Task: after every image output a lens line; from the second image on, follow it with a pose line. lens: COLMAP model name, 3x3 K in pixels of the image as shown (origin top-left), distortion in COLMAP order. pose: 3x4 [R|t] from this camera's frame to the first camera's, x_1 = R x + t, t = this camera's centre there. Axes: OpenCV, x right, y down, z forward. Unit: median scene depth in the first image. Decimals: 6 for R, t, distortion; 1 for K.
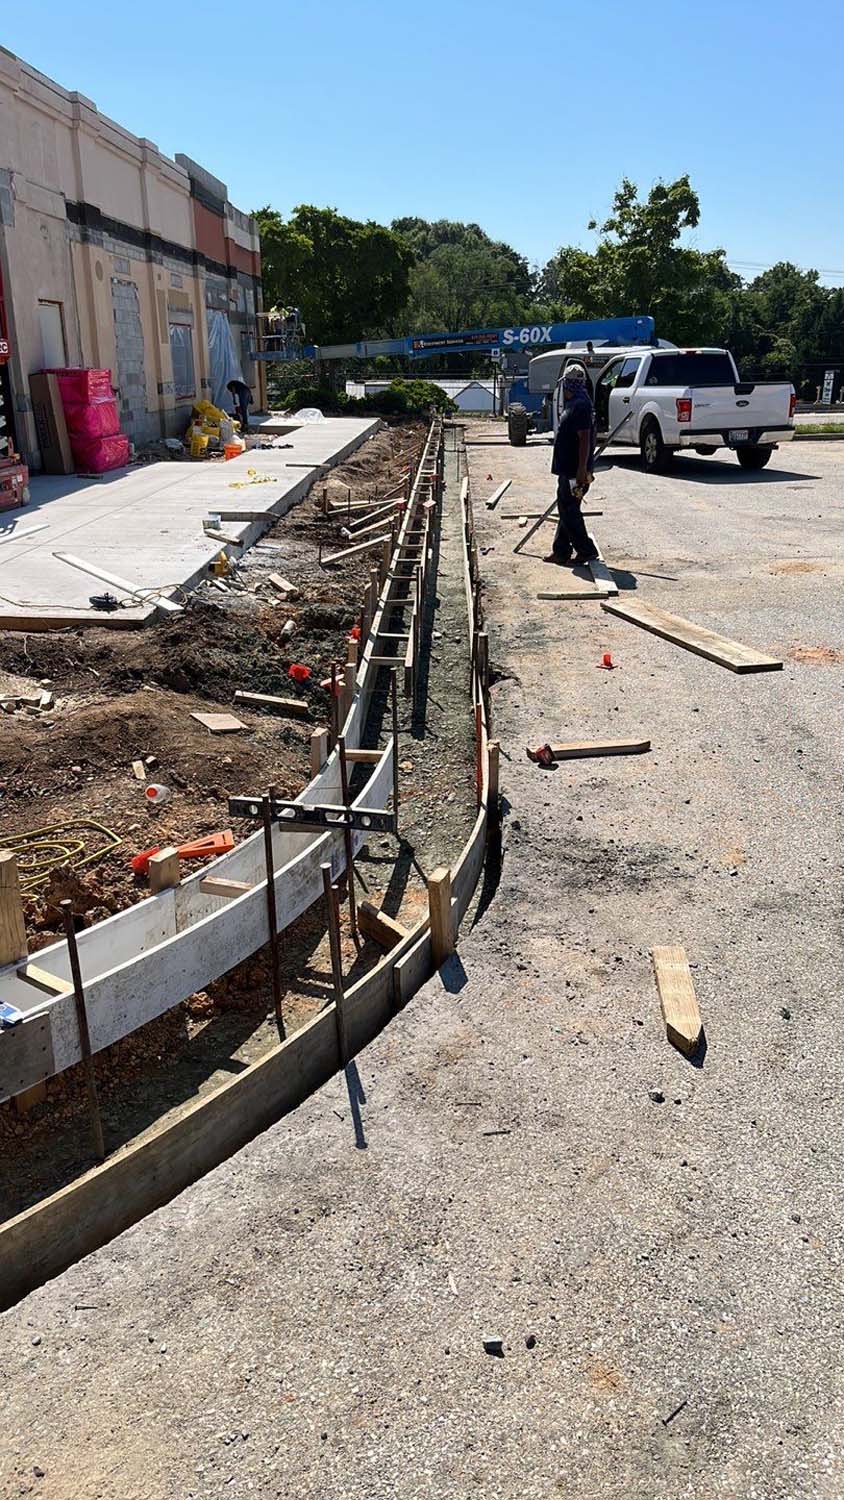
lens RADIAL K [[1064.2, 0, 417.5], [0, 1064.2, 778.4], [0, 0, 1]] dist [0.060468, -0.107914]
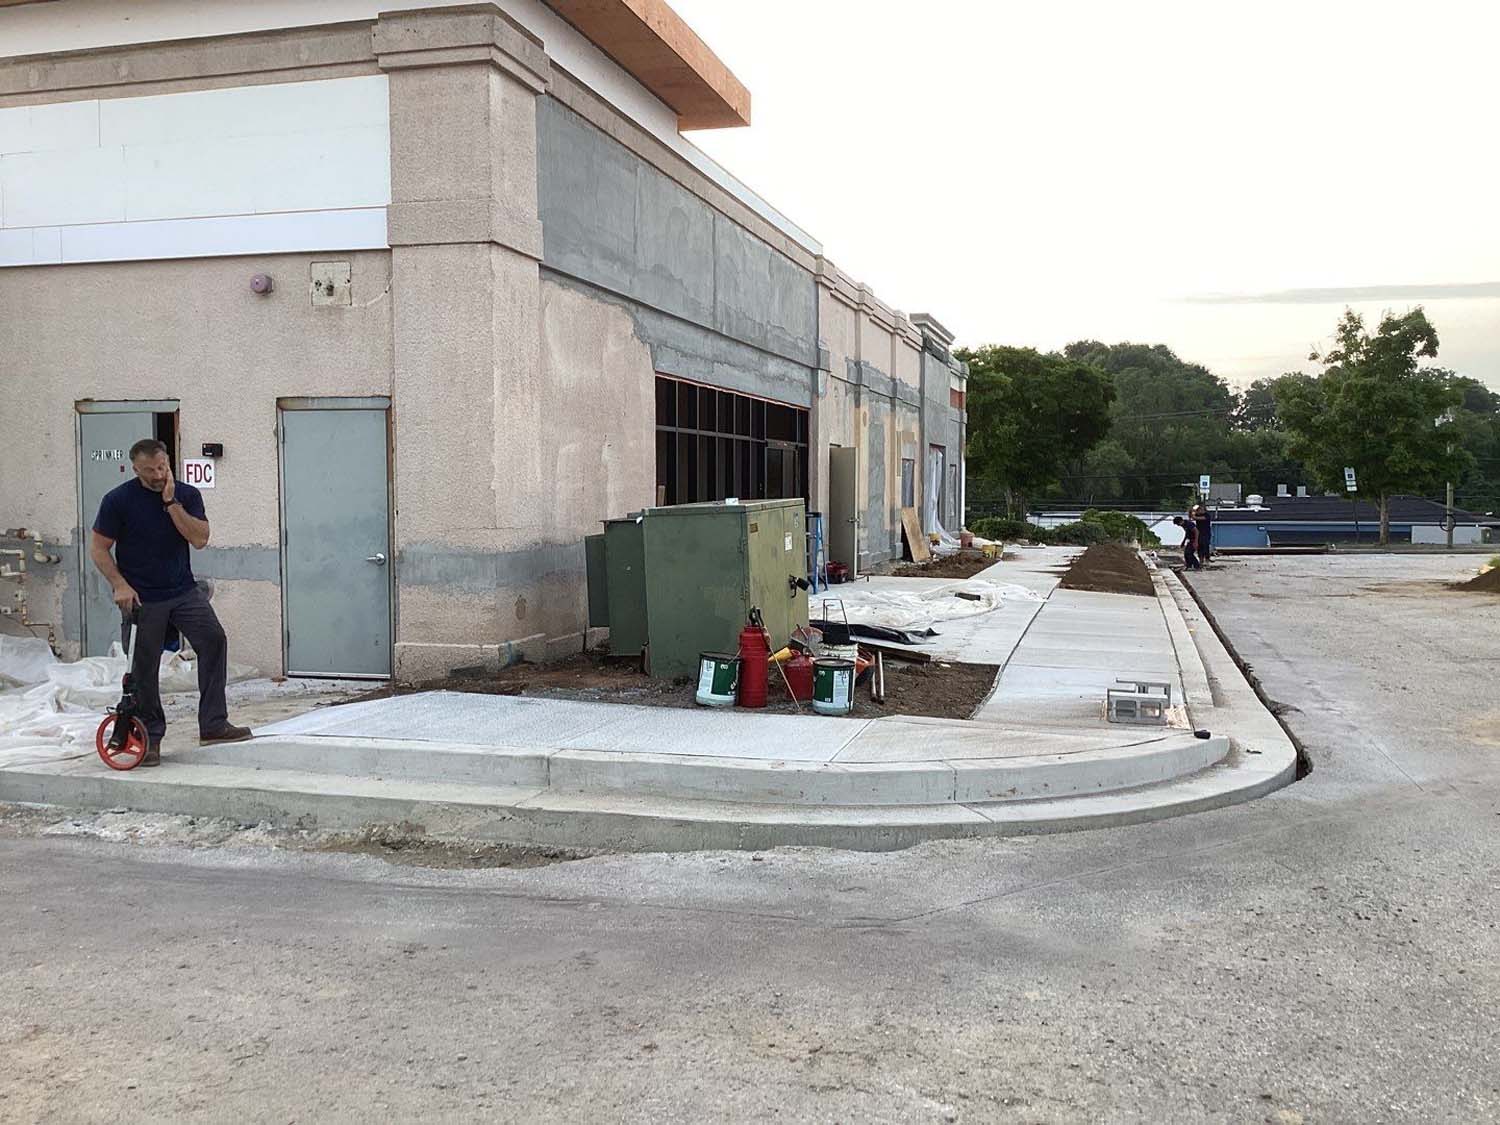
lens RADIAL K [[1372.2, 0, 750.0], [0, 1372.2, 562.5], [0, 0, 1]] dist [0.013965, -0.003082]
pose [[0.971987, 0.012256, -0.234713, -0.032406], [-0.085675, 0.948403, -0.305273, 0.064465], [0.218862, 0.316831, 0.922886, -0.162952]]
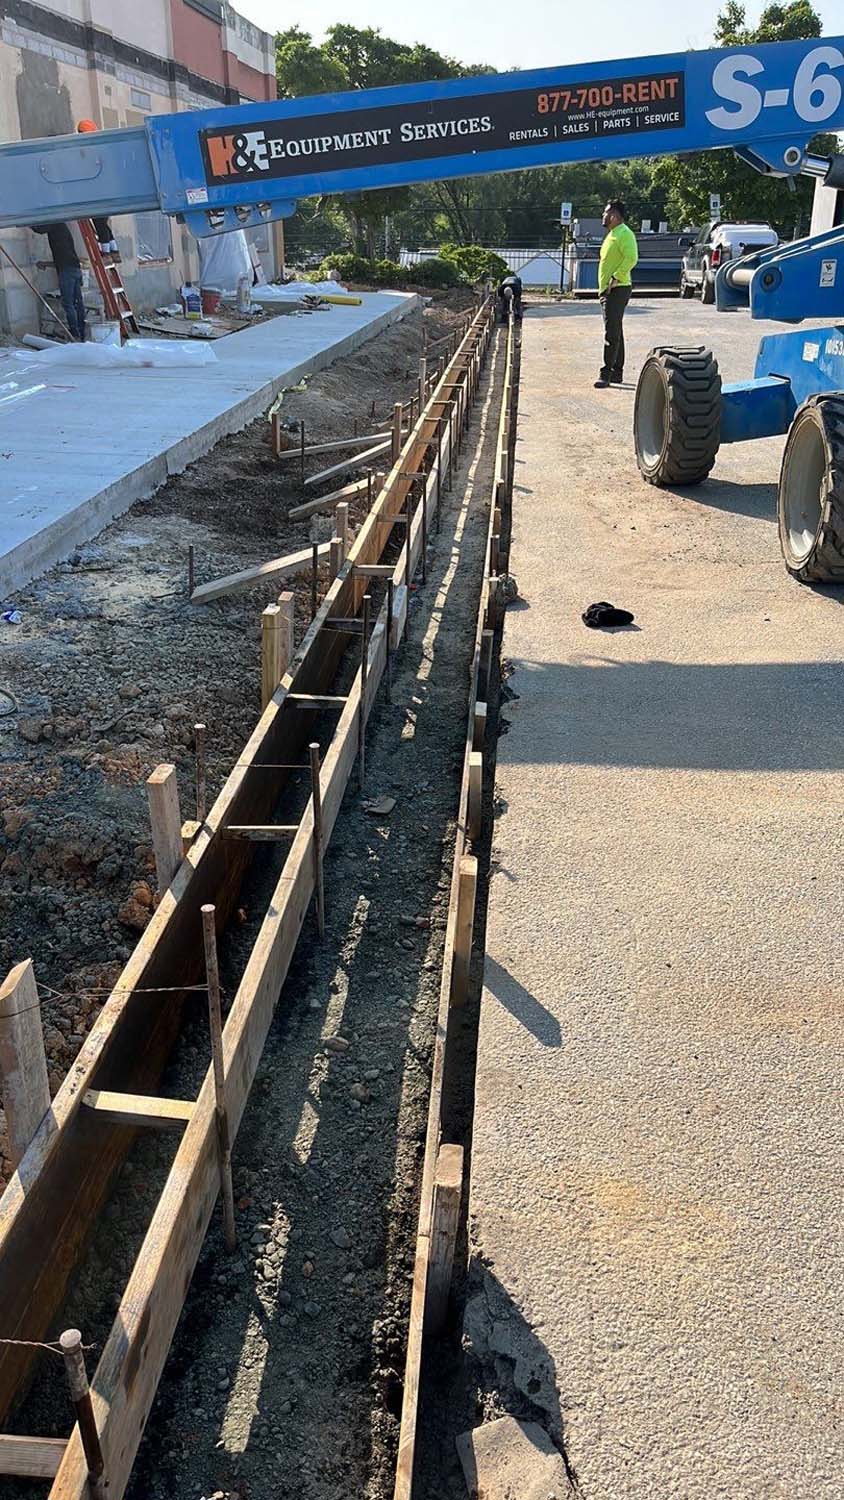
lens RADIAL K [[1026.7, 0, 420.0], [0, 1026.7, 814.2], [0, 0, 1]] dist [0.054446, -0.094651]
pose [[0.998472, 0.035264, -0.042542, 0.011050], [-0.028891, 0.989433, 0.142081, -0.047170], [0.047103, -0.140635, 0.988940, 0.139260]]
